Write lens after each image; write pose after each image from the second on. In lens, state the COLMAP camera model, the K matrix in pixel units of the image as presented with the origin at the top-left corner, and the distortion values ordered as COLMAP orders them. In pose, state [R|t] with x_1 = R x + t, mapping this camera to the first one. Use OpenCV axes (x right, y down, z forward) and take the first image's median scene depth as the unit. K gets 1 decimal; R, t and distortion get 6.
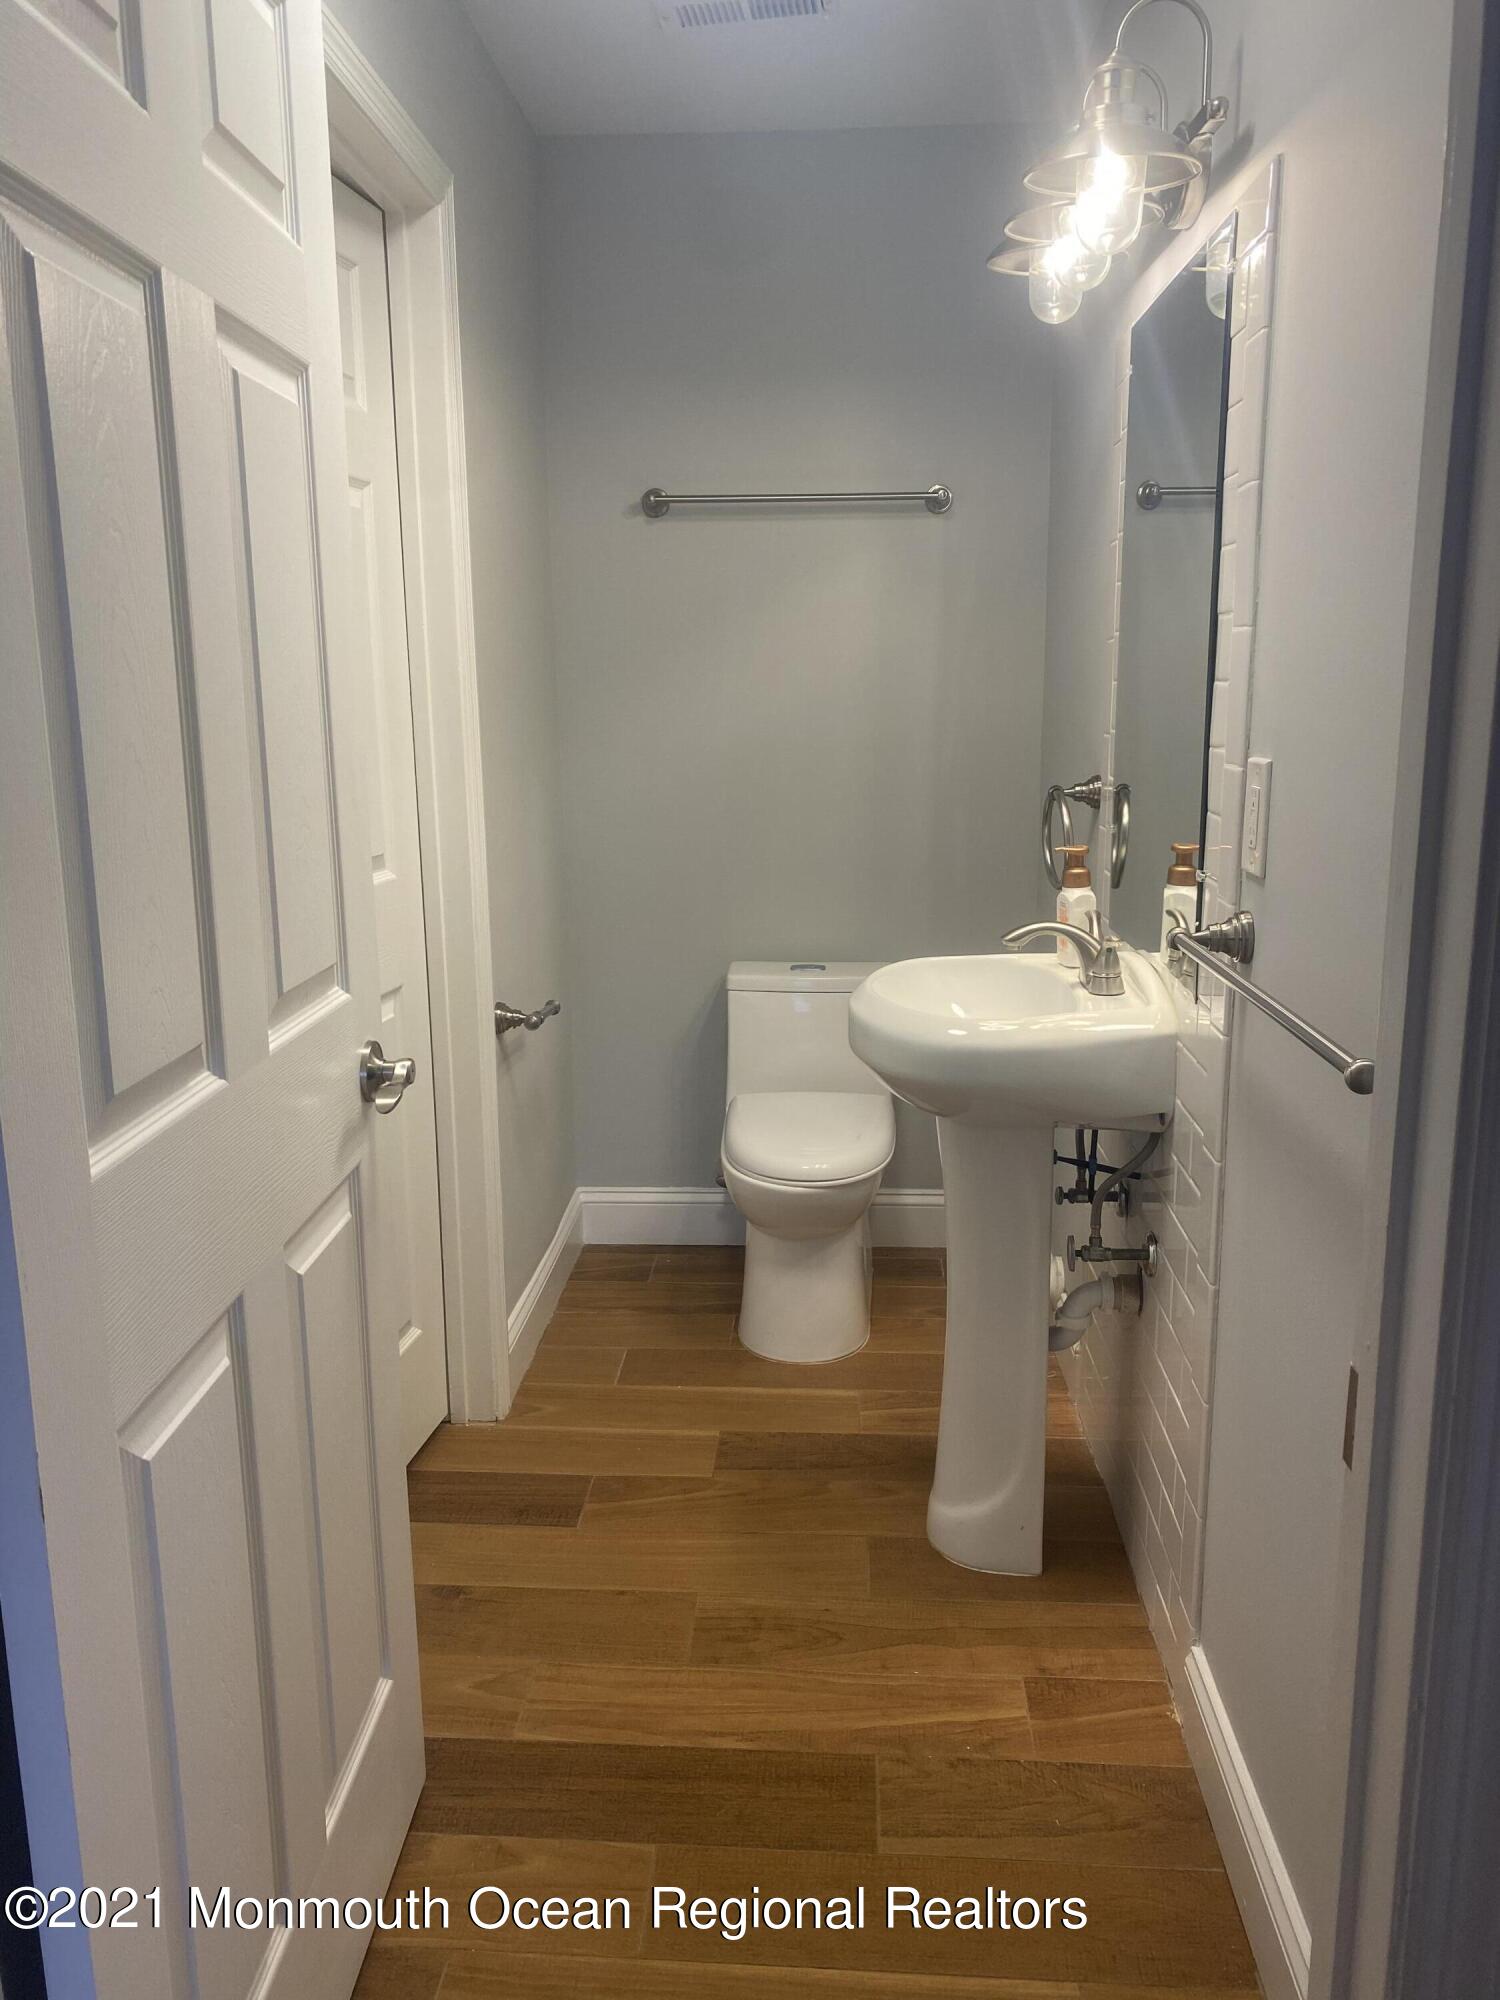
lens RADIAL K [[1525.0, 0, 764.3], [0, 1525.0, 1006.4], [0, 0, 1]] dist [0.064712, -0.128598]
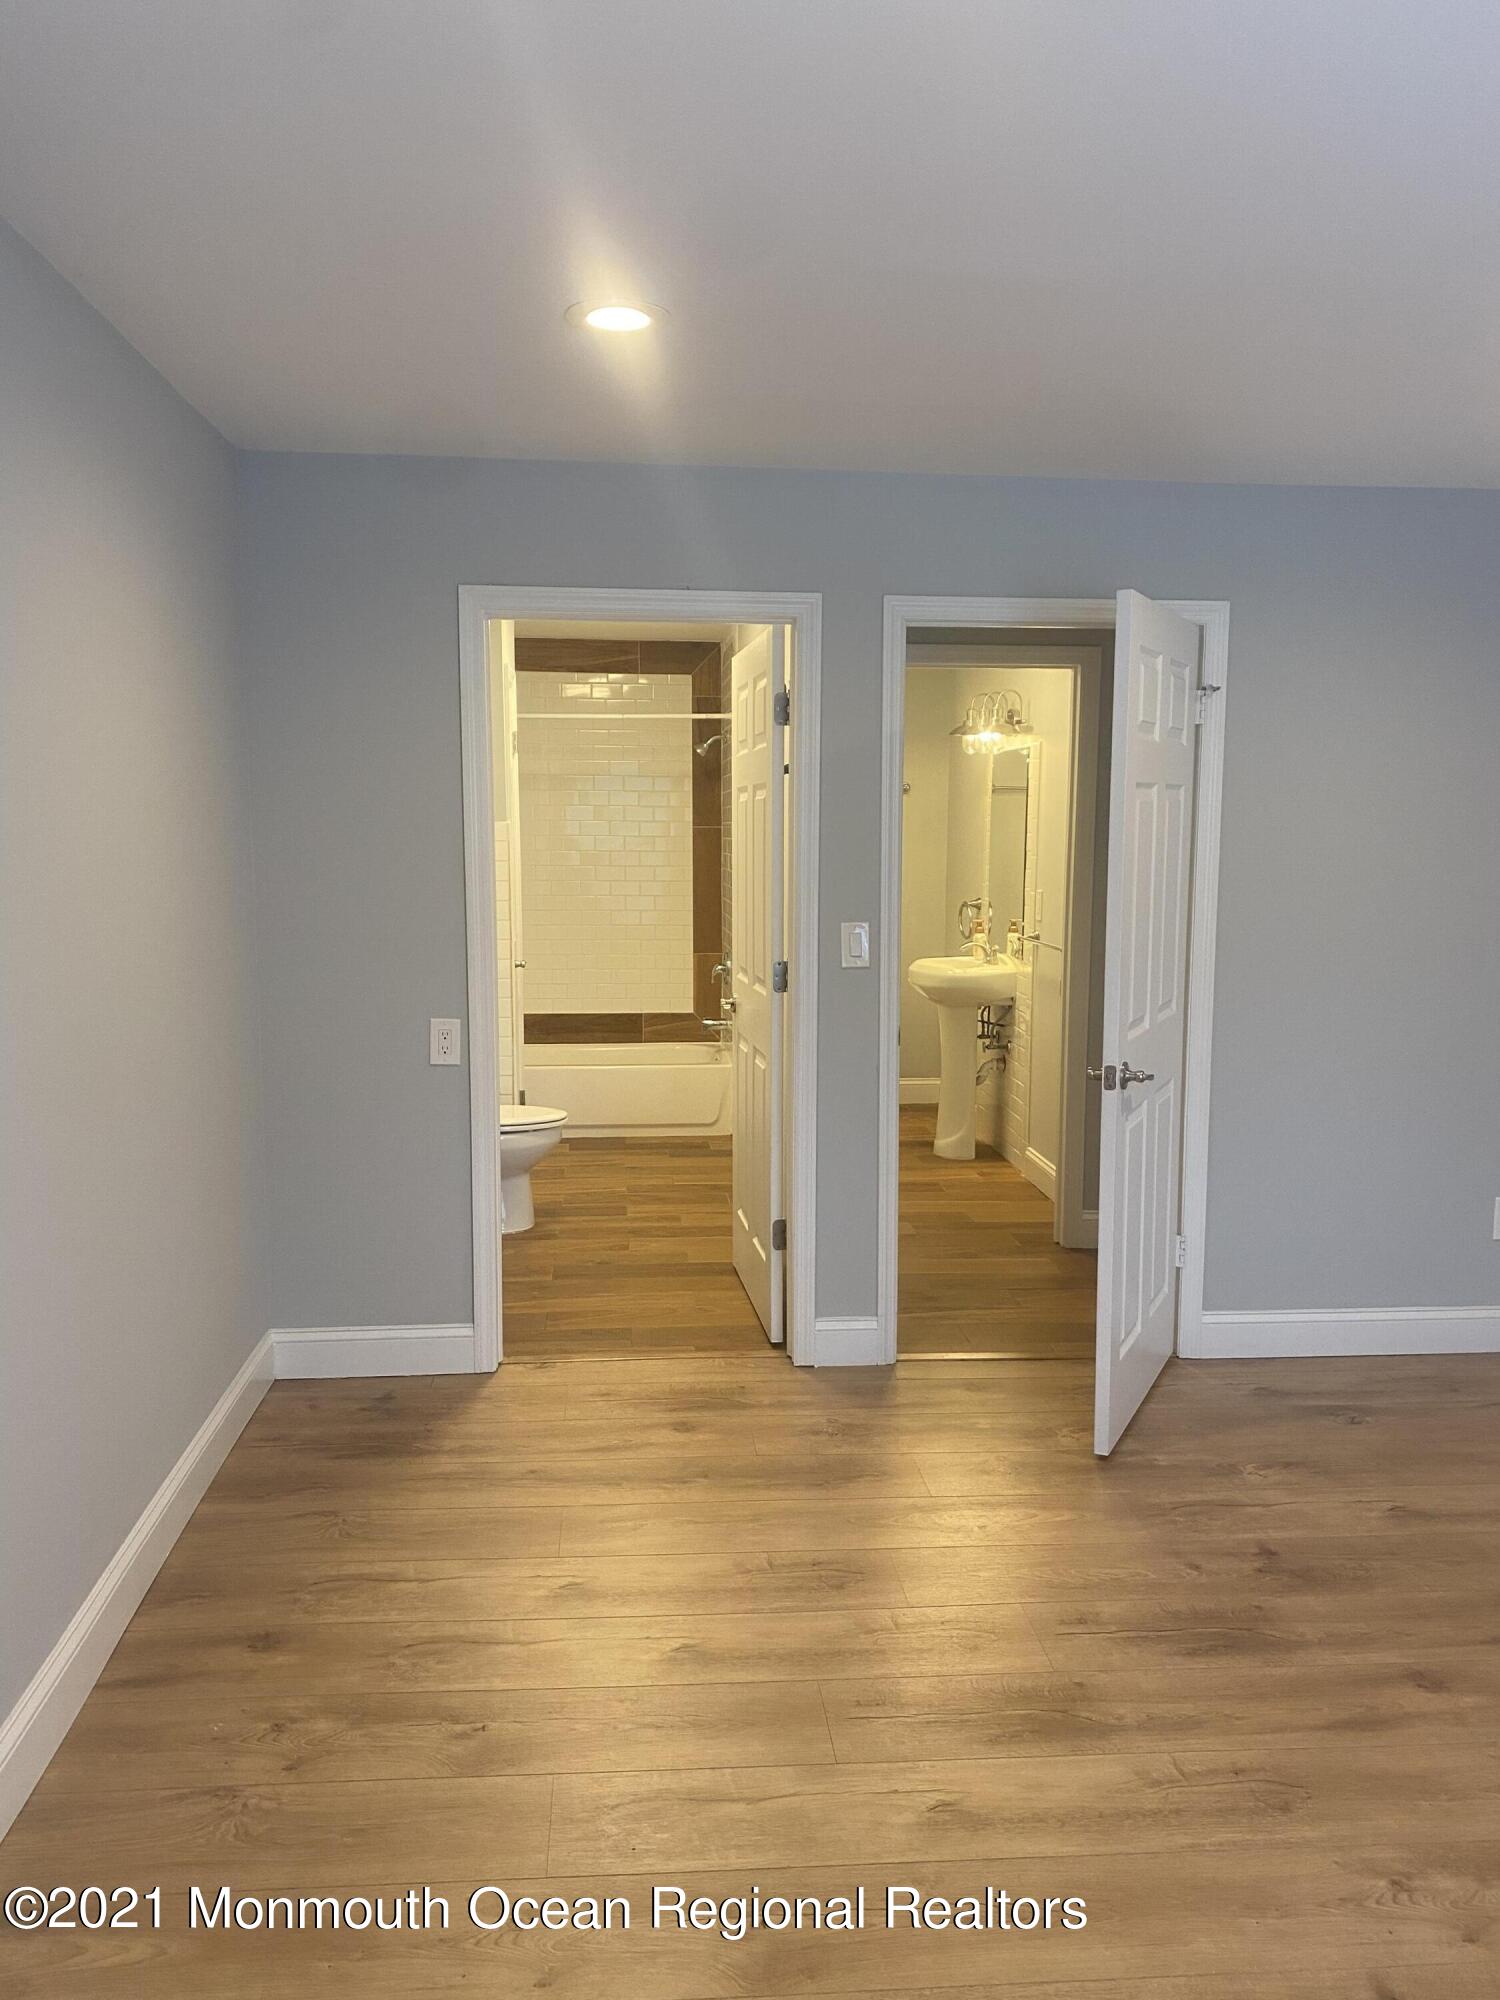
lens RADIAL K [[1525.0, 0, 764.3], [0, 1525.0, 1006.4], [0, 0, 1]] dist [0.064712, -0.128598]
pose [[0.989760, 0.007645, 0.142533, -0.643788], [0.007236, 0.994593, -0.103593, 0.376076], [-0.142555, 0.103563, 0.984354, -1.878331]]
